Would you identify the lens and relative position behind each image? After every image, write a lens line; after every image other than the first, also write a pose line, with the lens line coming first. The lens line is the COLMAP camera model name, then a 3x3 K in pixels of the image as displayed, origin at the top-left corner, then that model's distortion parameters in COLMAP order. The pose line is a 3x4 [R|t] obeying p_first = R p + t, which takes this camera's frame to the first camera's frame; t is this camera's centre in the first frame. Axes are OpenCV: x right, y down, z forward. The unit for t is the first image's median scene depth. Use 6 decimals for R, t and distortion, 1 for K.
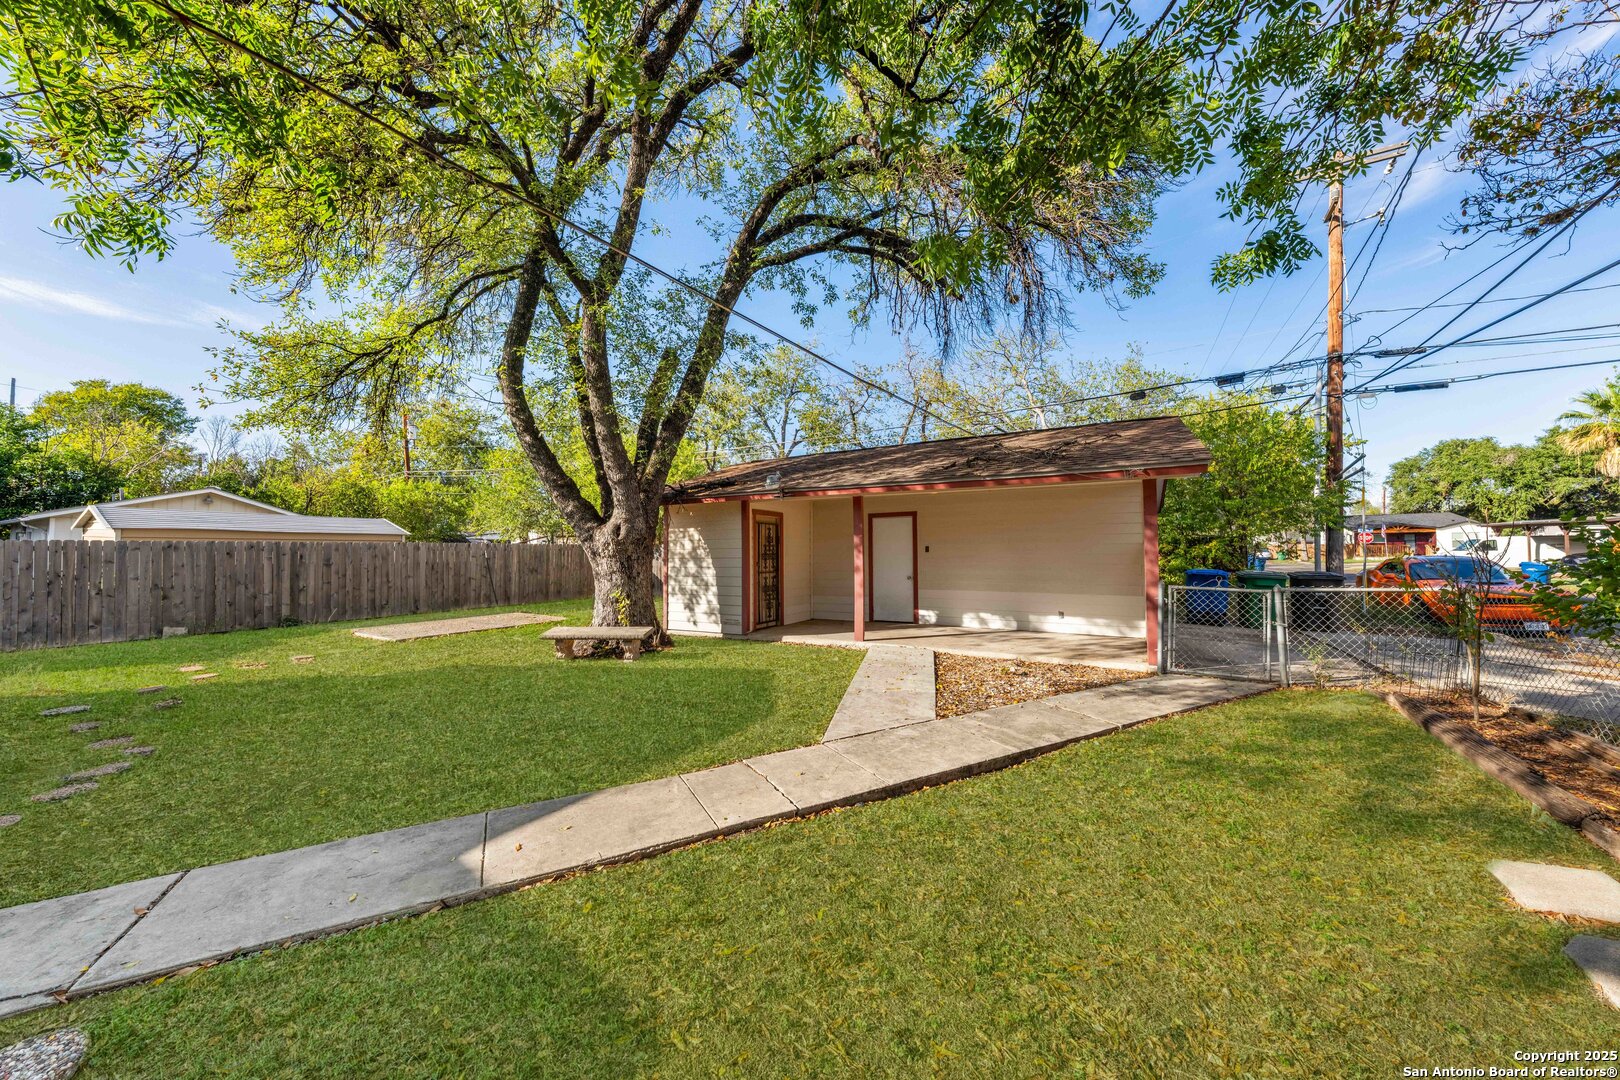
lens RADIAL K [[560.4, 0, 807.7], [0, 560.4, 557.7], [0, 0, 1]] dist [0.000059, 0.000002]
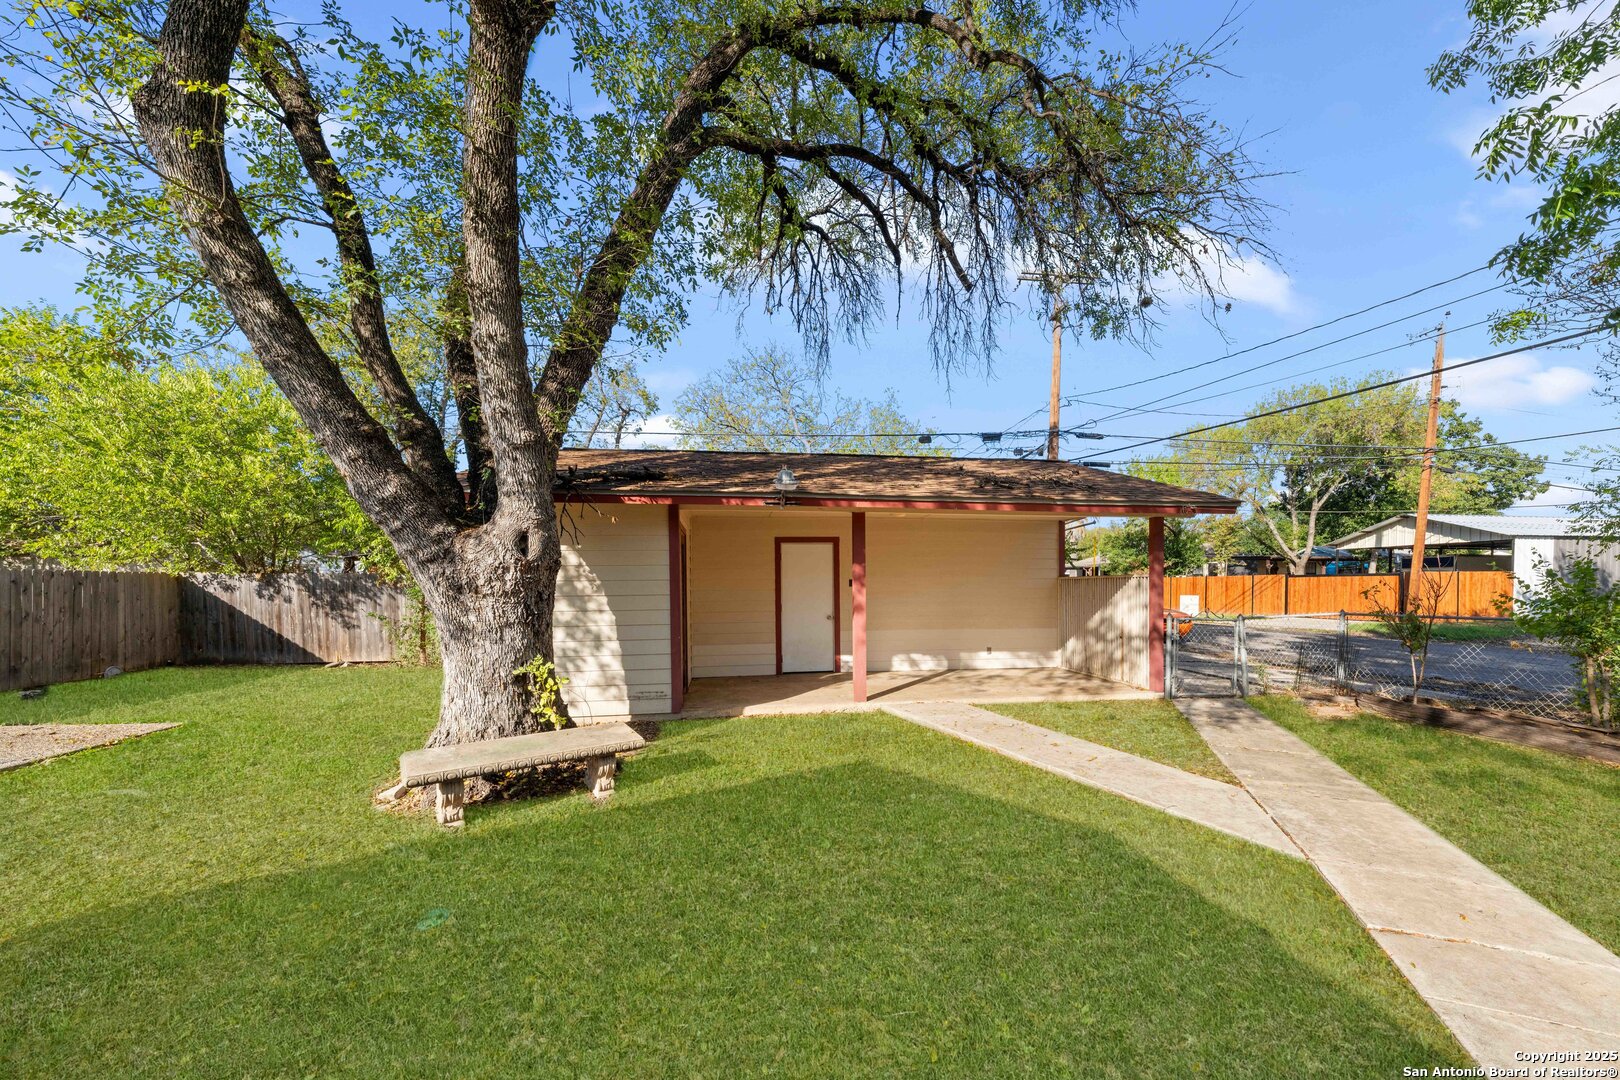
lens RADIAL K [[586.3, 0, 806.7], [0, 586.3, 616.6], [0, 0, 1]] dist [-0.000510, -0.000029]
pose [[0.788148, -0.030269, 0.614741, -0.402252], [0.005616, 0.999102, 0.041994, -0.002067], [-0.615460, -0.029645, 0.787611, 0.364140]]
